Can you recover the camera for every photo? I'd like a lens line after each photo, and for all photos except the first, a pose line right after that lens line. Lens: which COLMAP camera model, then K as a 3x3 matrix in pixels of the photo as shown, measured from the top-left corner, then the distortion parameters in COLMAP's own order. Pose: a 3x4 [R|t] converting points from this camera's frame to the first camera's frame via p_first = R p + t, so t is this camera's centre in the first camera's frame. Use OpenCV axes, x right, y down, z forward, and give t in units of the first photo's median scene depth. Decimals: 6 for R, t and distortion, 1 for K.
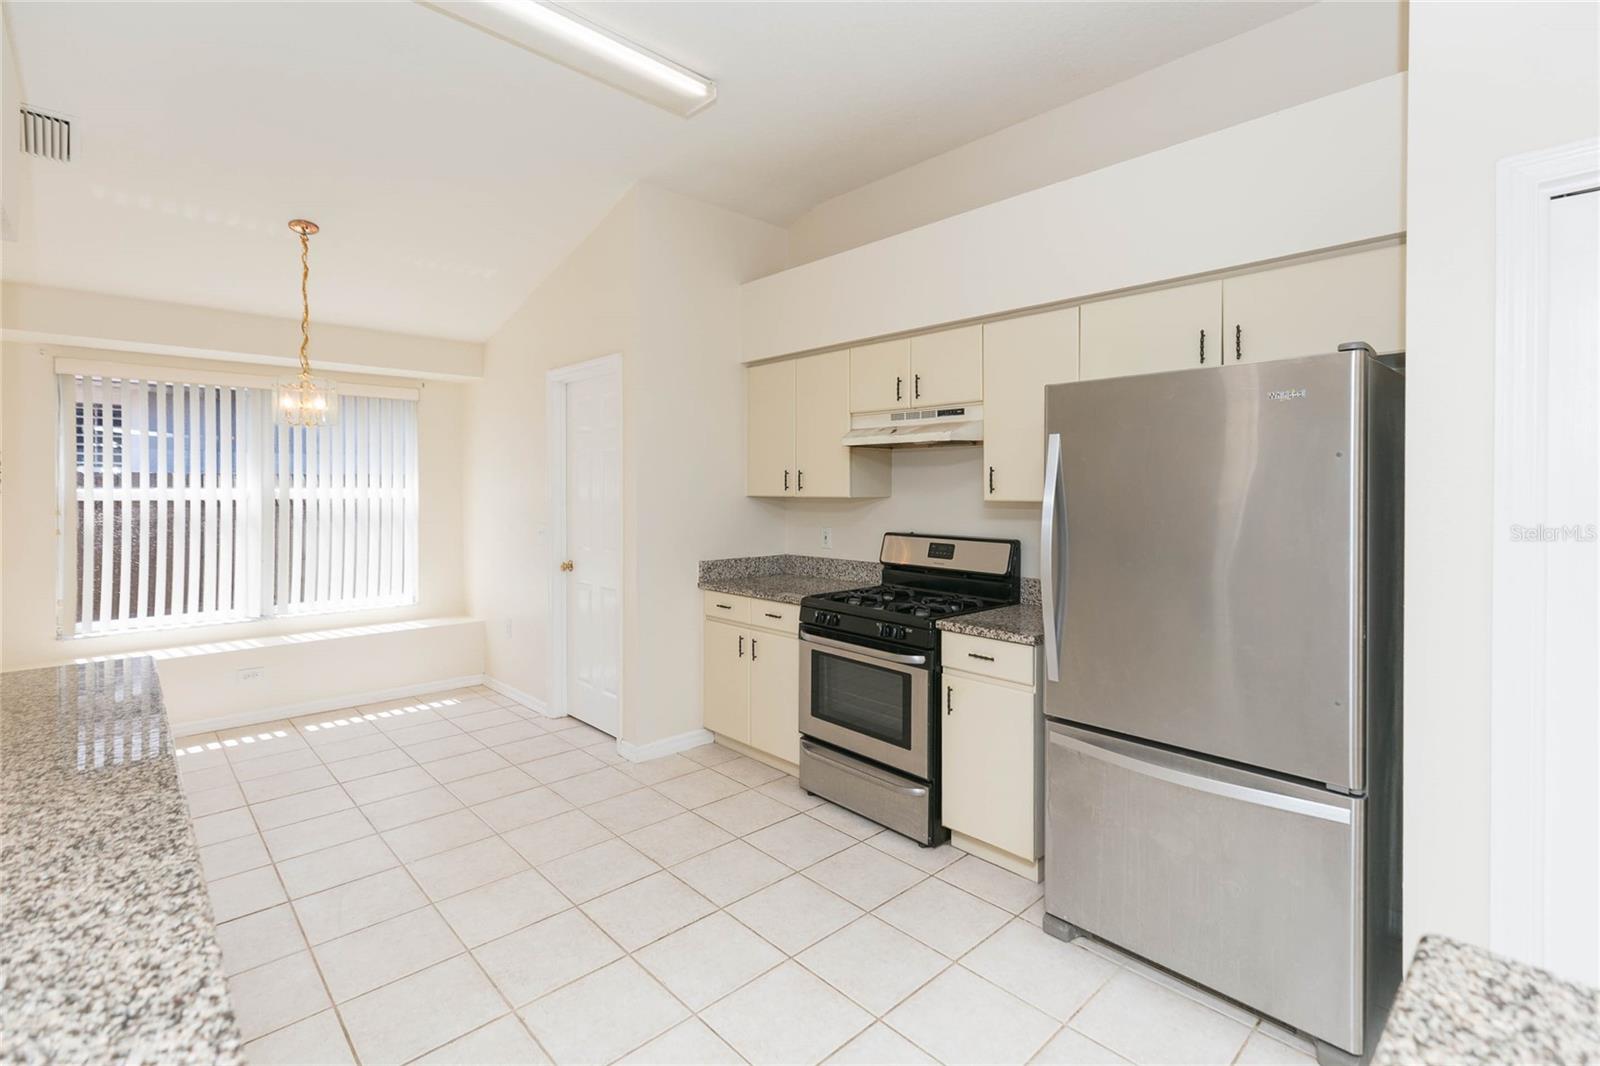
lens RADIAL K [[716.6, 0, 806.8], [0, 716.6, 488.1], [0, 0, 1]] dist [0.001952, 0.001023]
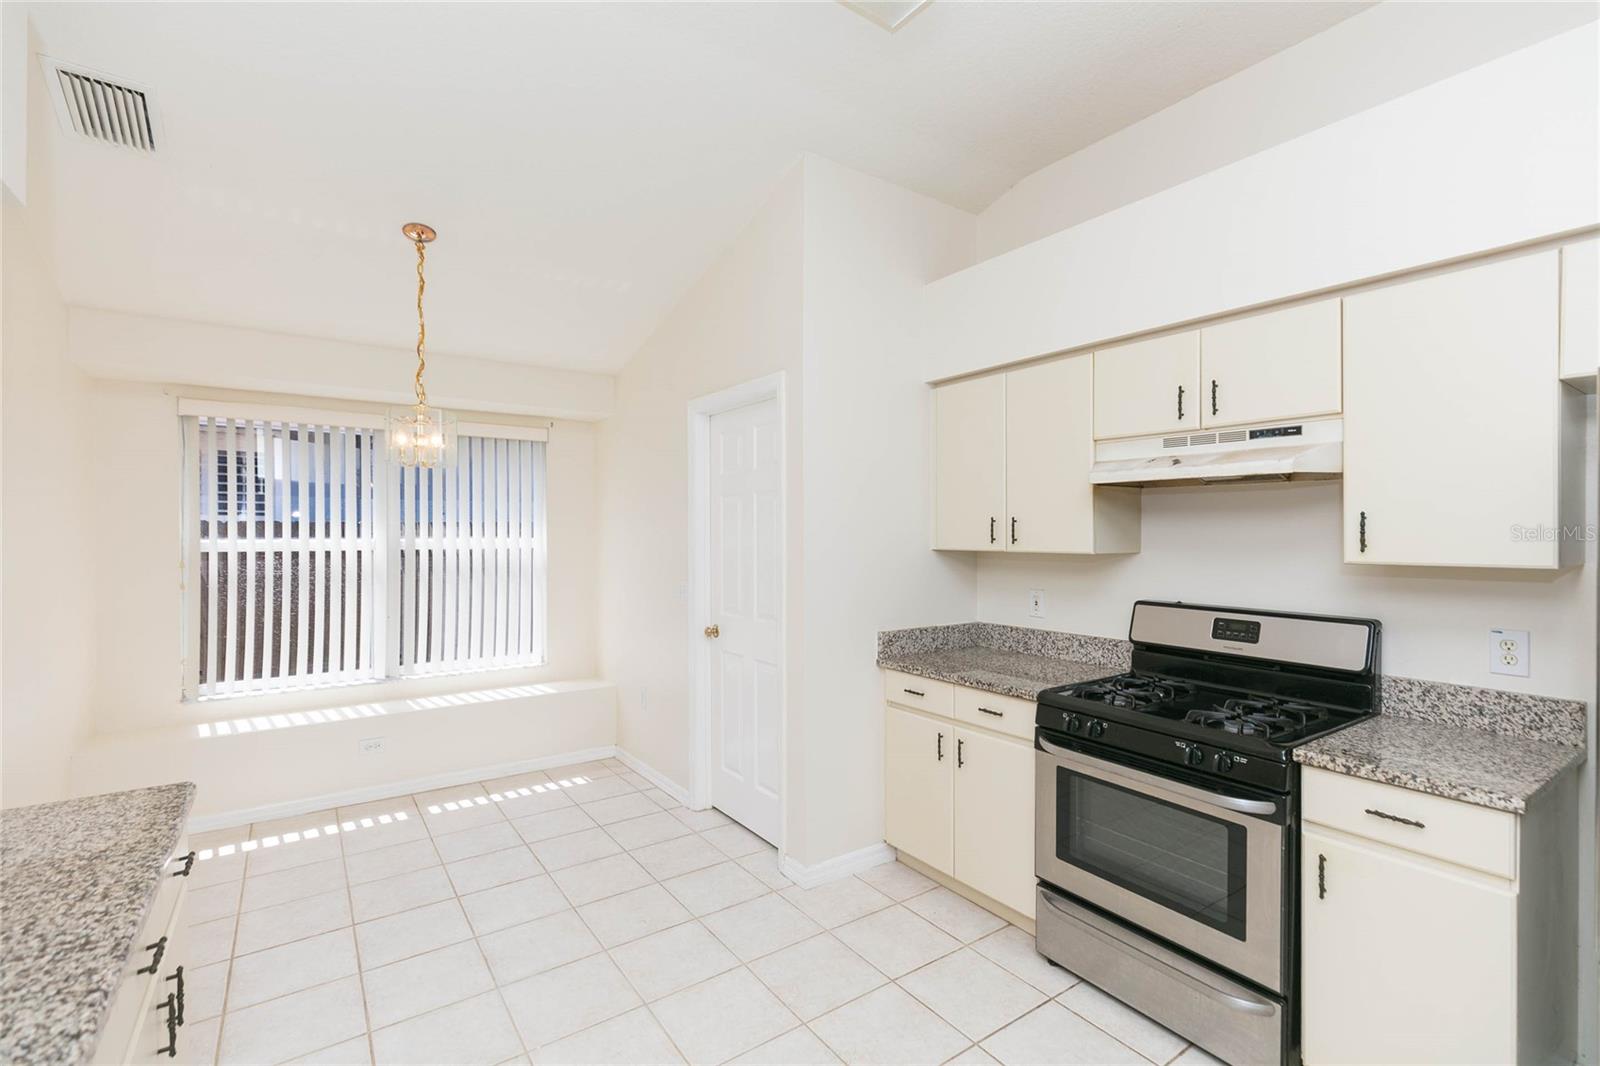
lens RADIAL K [[716.6, 0, 812.6], [0, 716.6, 535.3], [0, 0, 1]] dist [0.001952, 0.001023]
pose [[0.989969, 0.000292, -0.141286, -0.115018], [0.000335, 0.999990, 0.004414, -0.008752], [0.141286, -0.004417, 0.989959, 0.213597]]
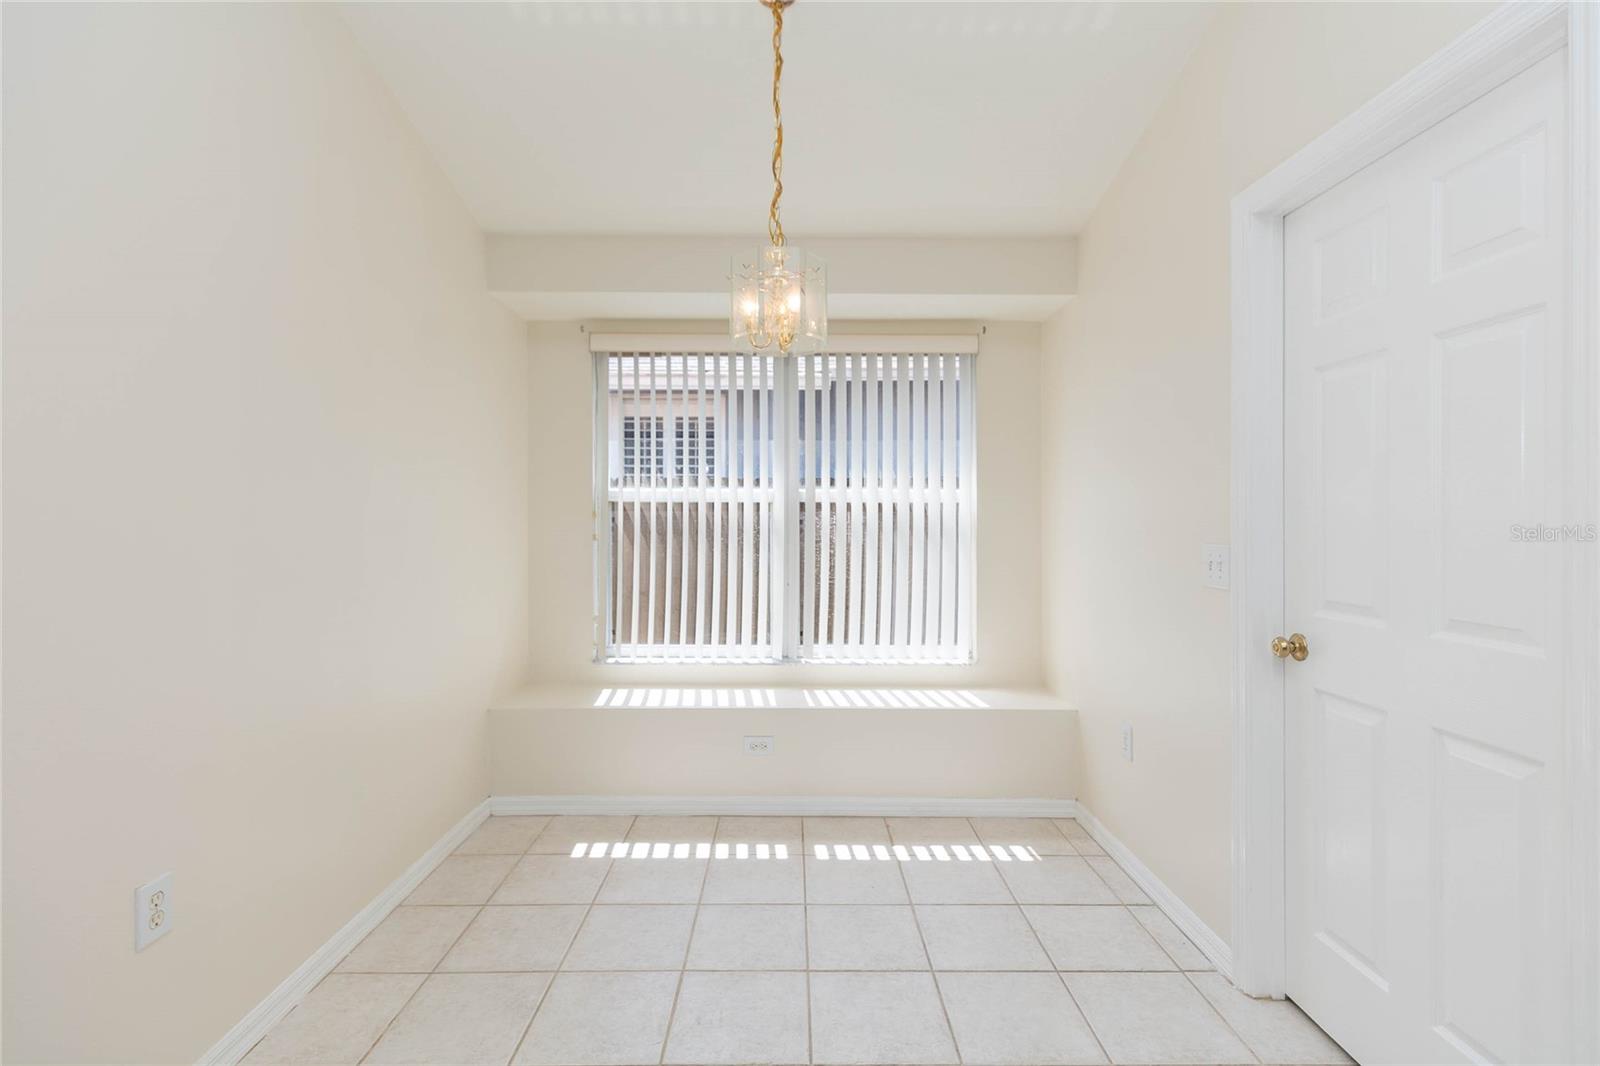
lens RADIAL K [[716.6, 0, 785.2], [0, 716.6, 521.3], [0, 0, 1]] dist [0.001952, 0.001023]
pose [[0.715339, 0.005493, -0.698756, -0.297918], [0.000679, 0.999963, 0.008555, 0.037022], [0.698777, -0.006594, 0.715309, 0.582271]]
